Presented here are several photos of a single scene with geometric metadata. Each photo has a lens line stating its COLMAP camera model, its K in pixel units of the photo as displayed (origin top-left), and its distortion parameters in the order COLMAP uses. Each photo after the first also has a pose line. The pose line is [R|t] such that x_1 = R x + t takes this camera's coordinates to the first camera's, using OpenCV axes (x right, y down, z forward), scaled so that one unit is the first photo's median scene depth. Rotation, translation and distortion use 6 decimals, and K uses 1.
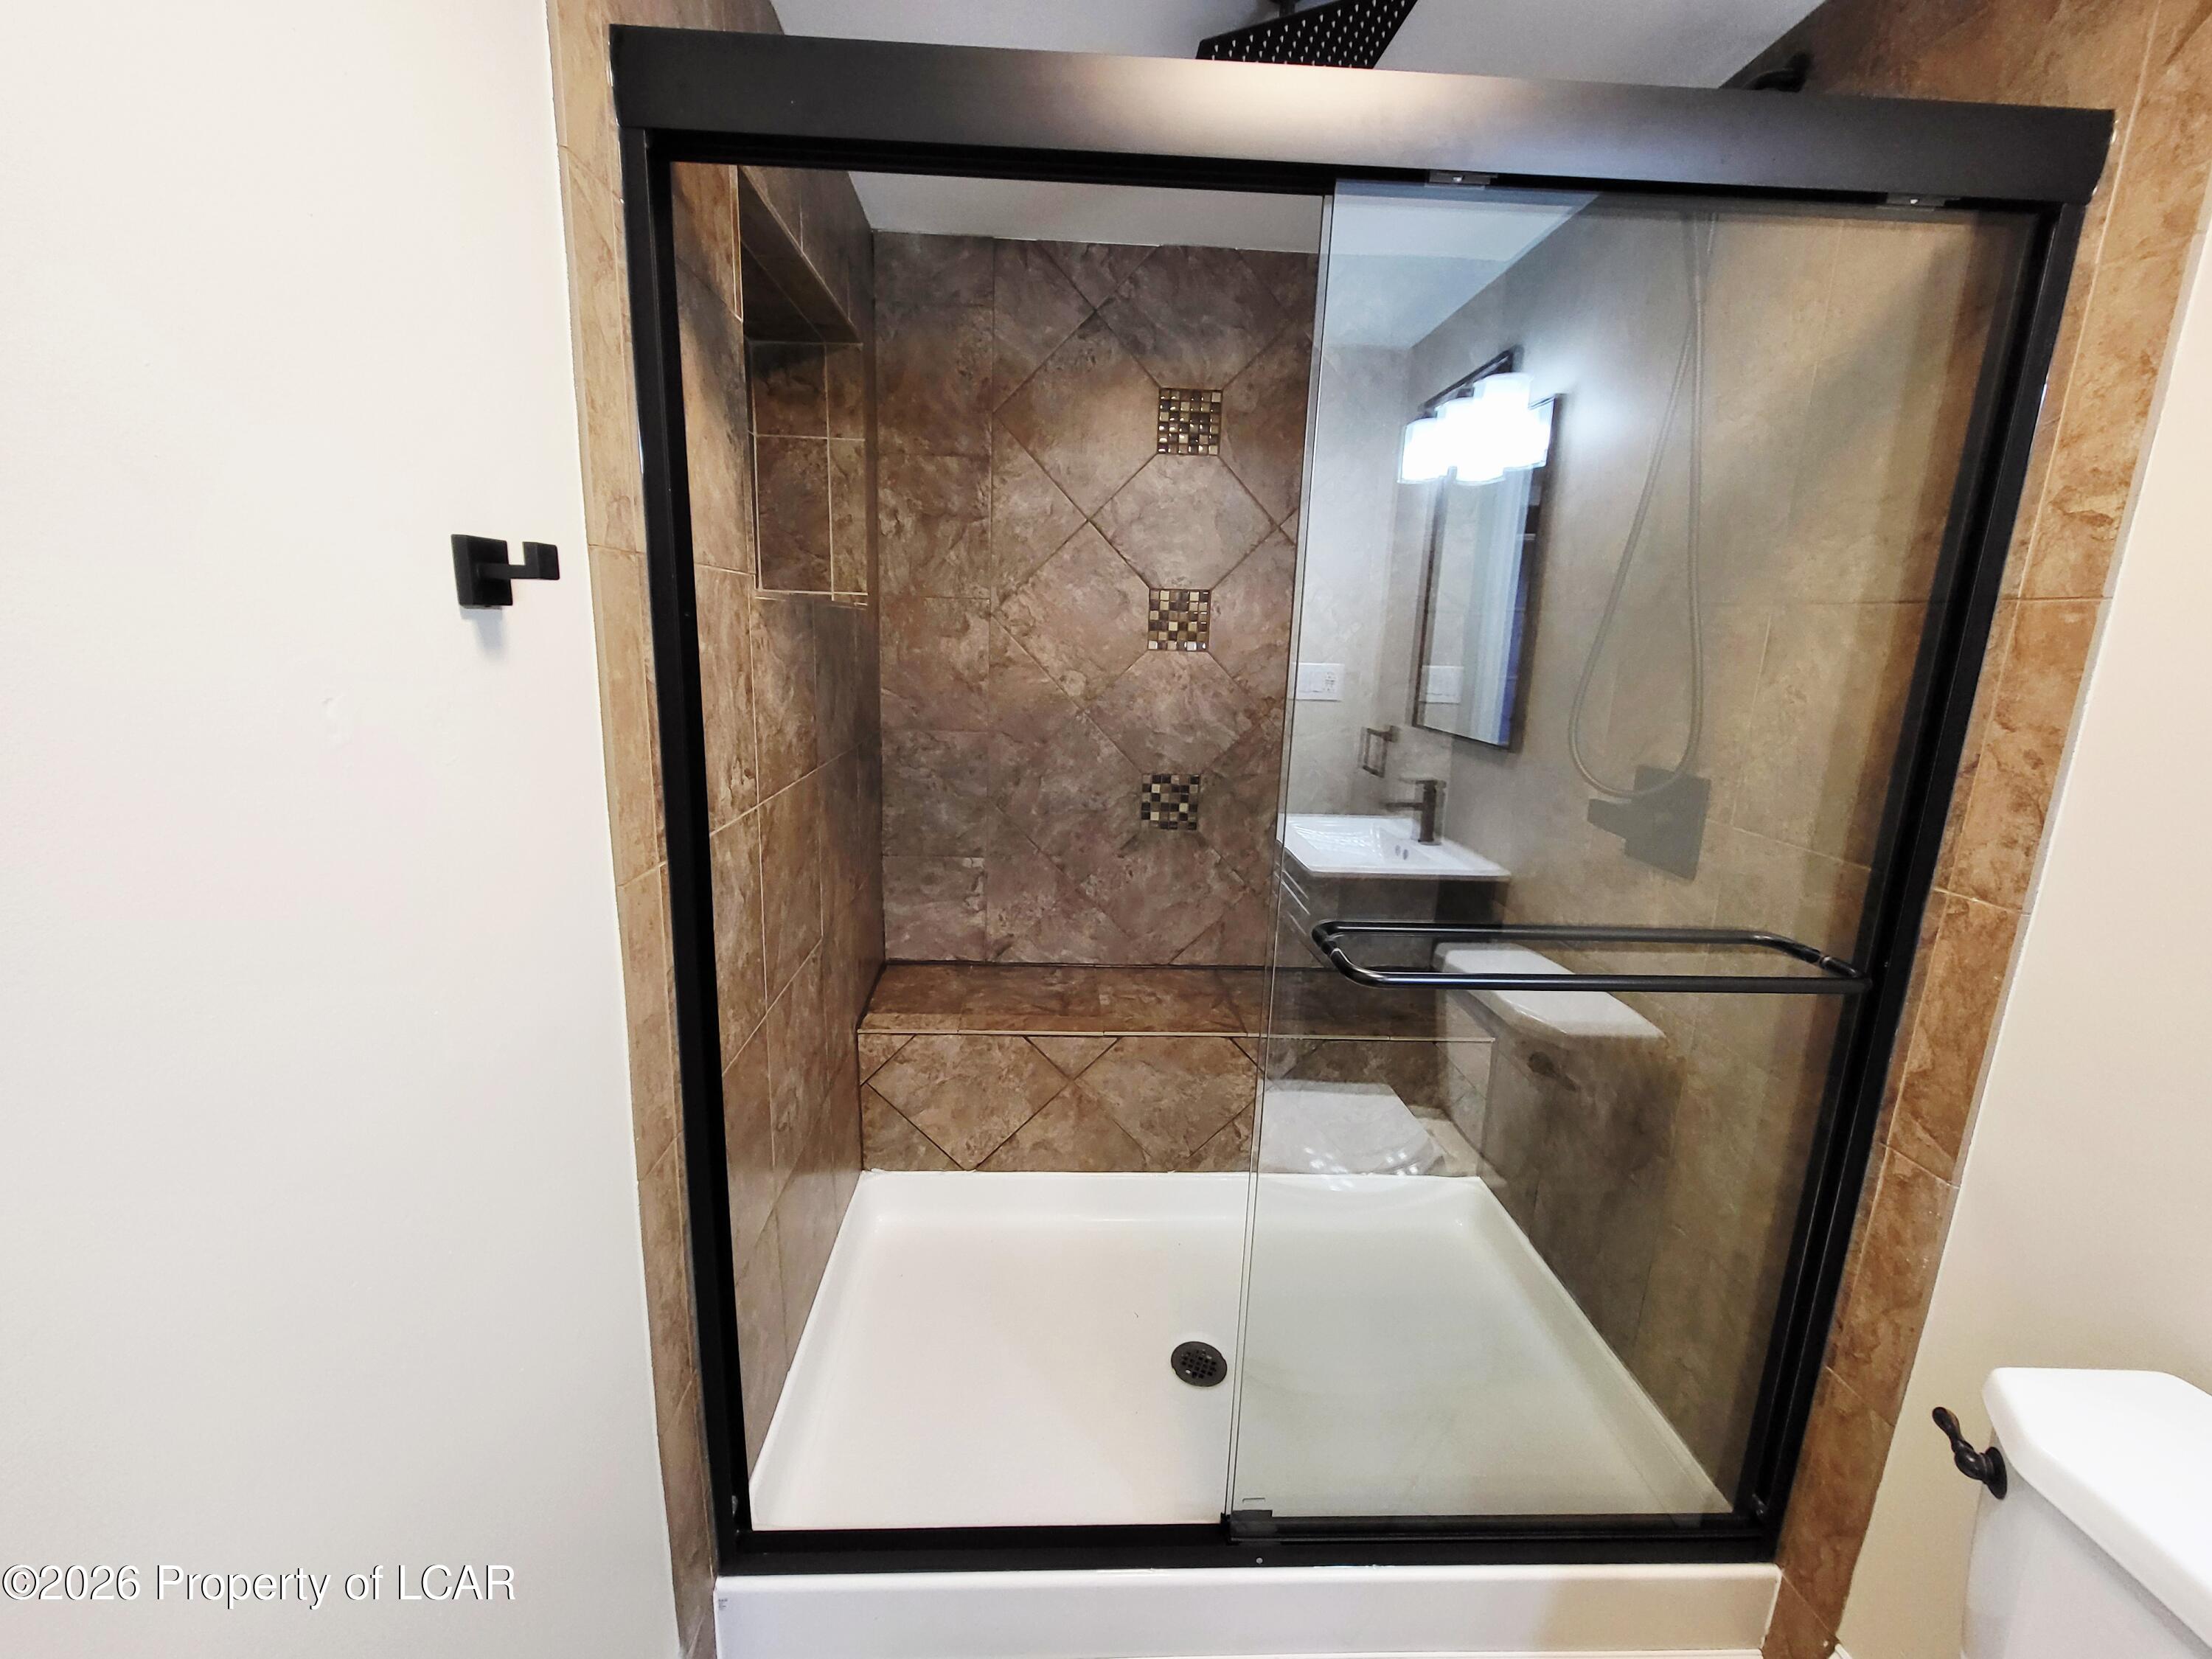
lens RADIAL K [[864.6, 0, 1087.7], [0, 864.6, 801.5], [0, 0, 1]] dist [0.002441, -0.000458]
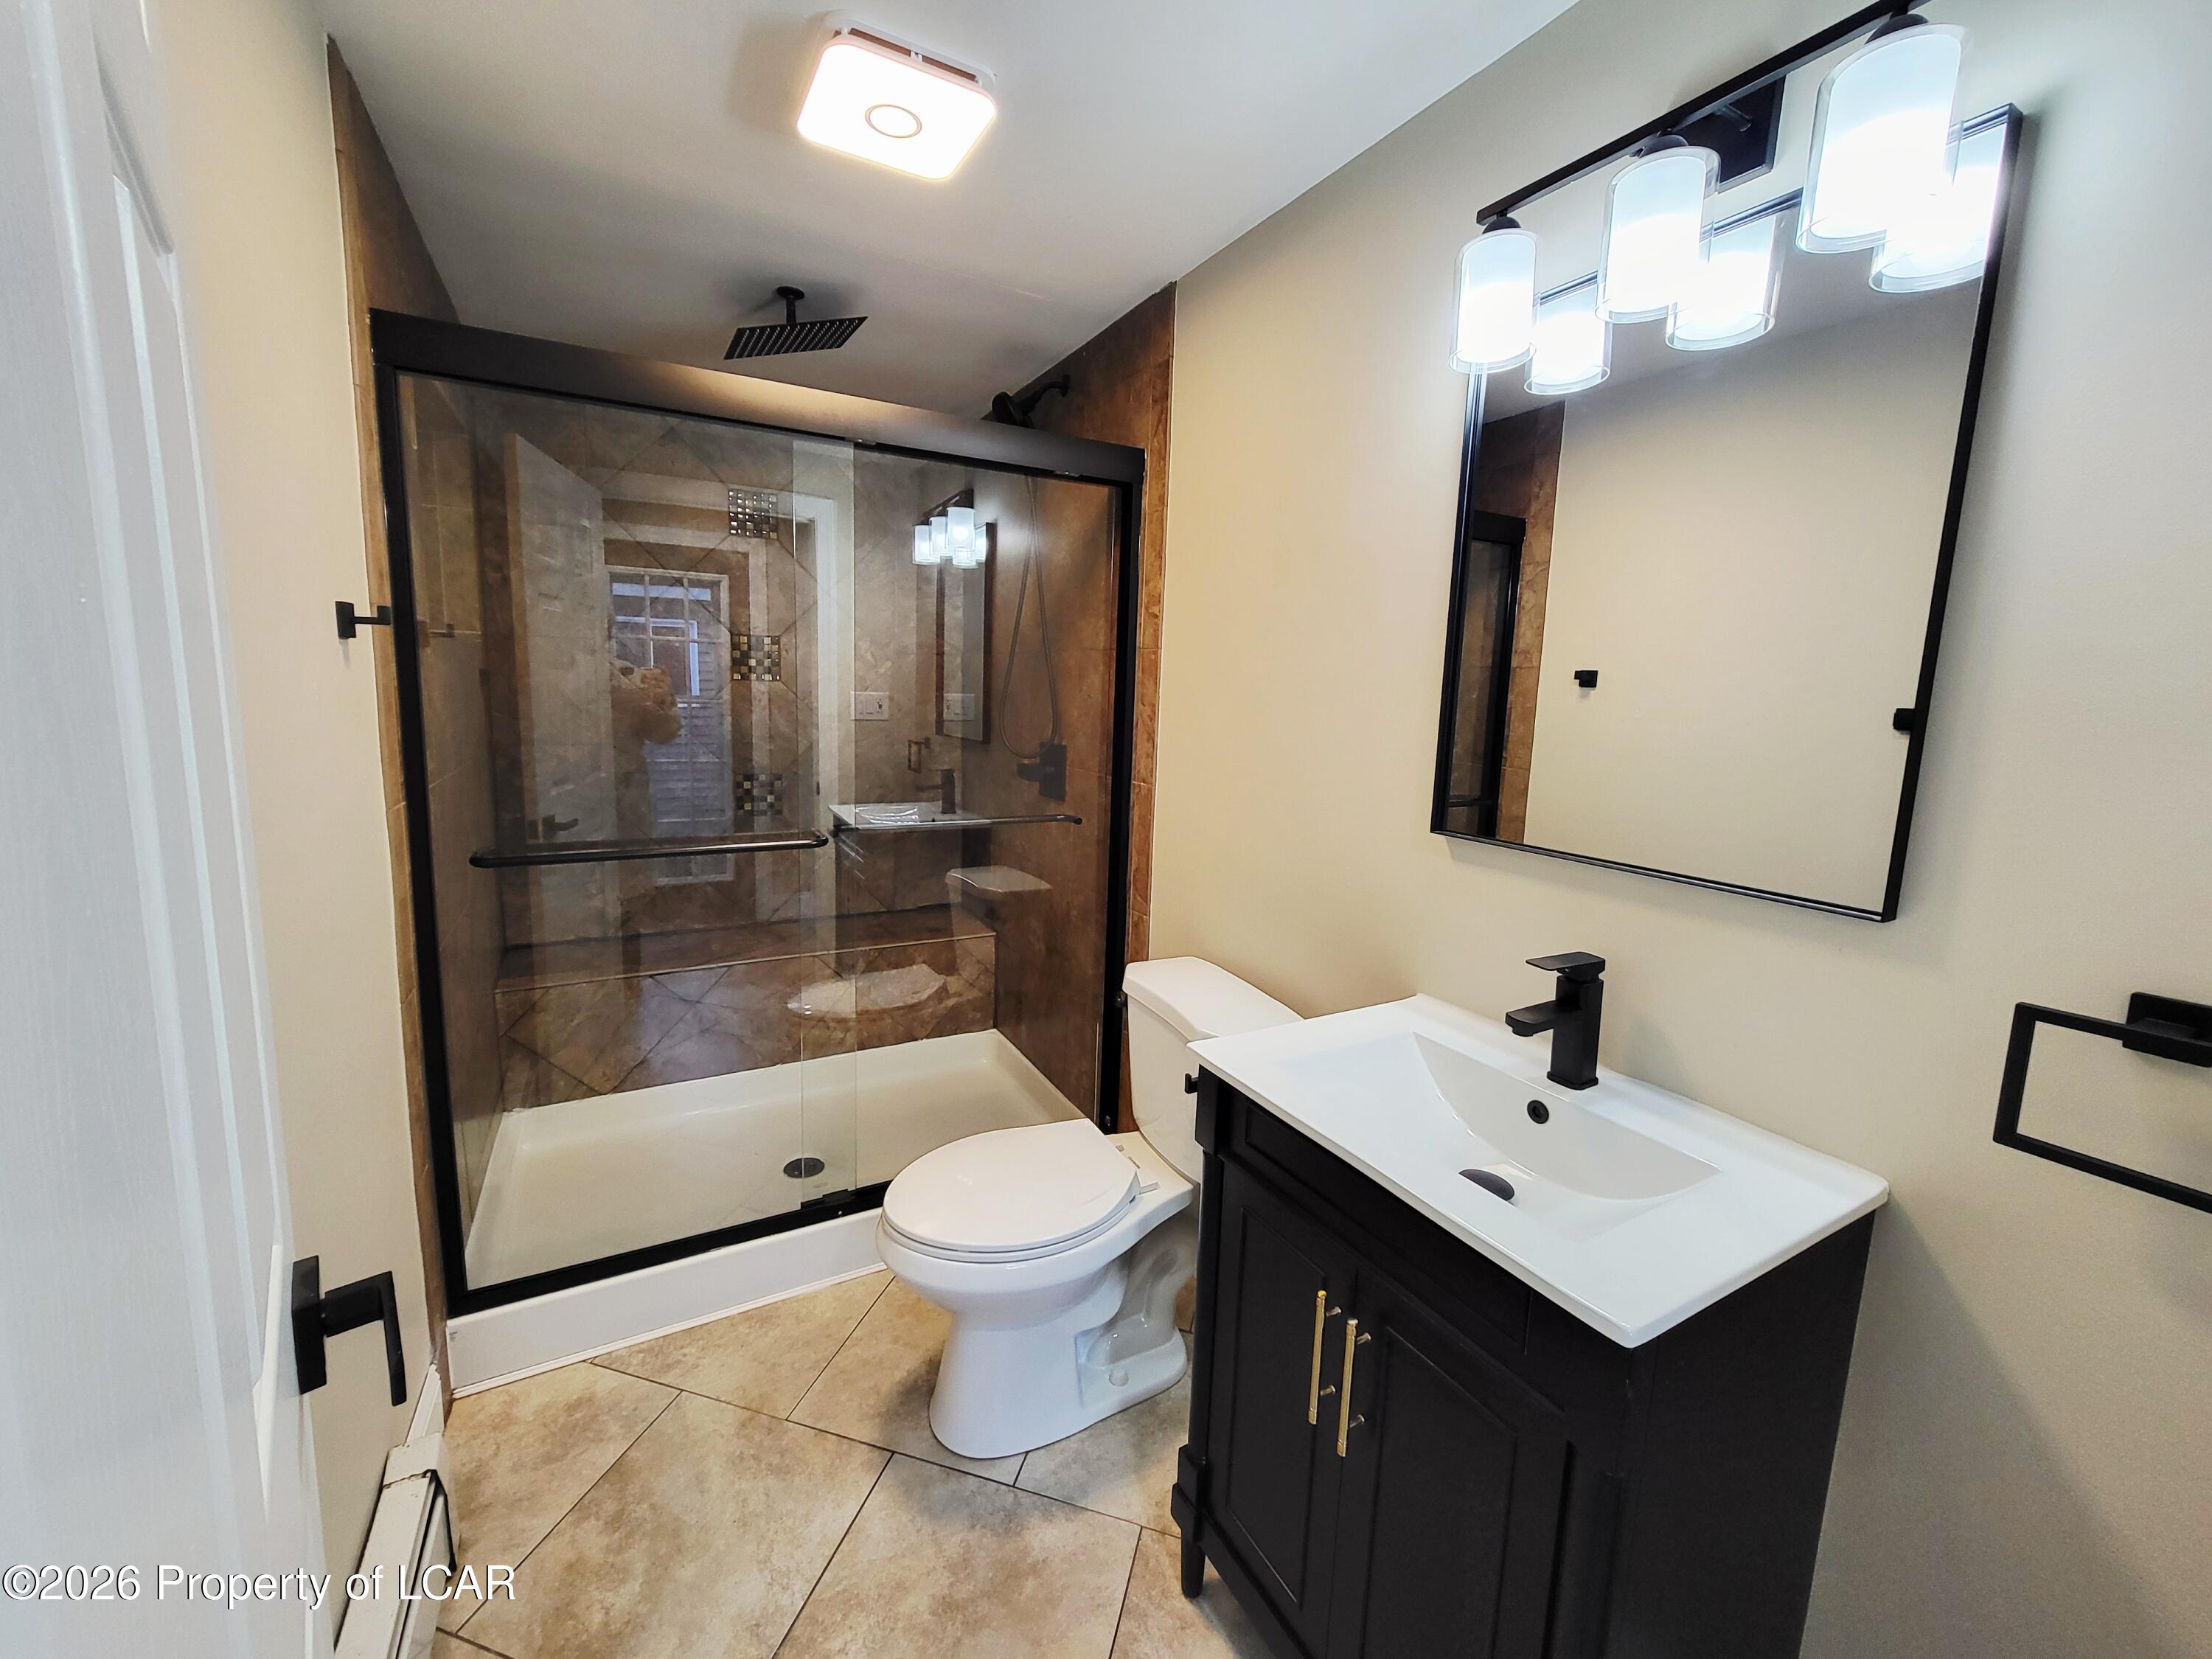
lens RADIAL K [[864.6, 0, 1087.7], [0, 864.6, 801.5], [0, 0, 1]] dist [0.002441, -0.000458]
pose [[0.900632, -0.060706, 0.430321, -0.024656], [0.082801, 0.996027, -0.032786, 0.108597], [-0.426621, 0.065159, 0.902080, -0.456840]]
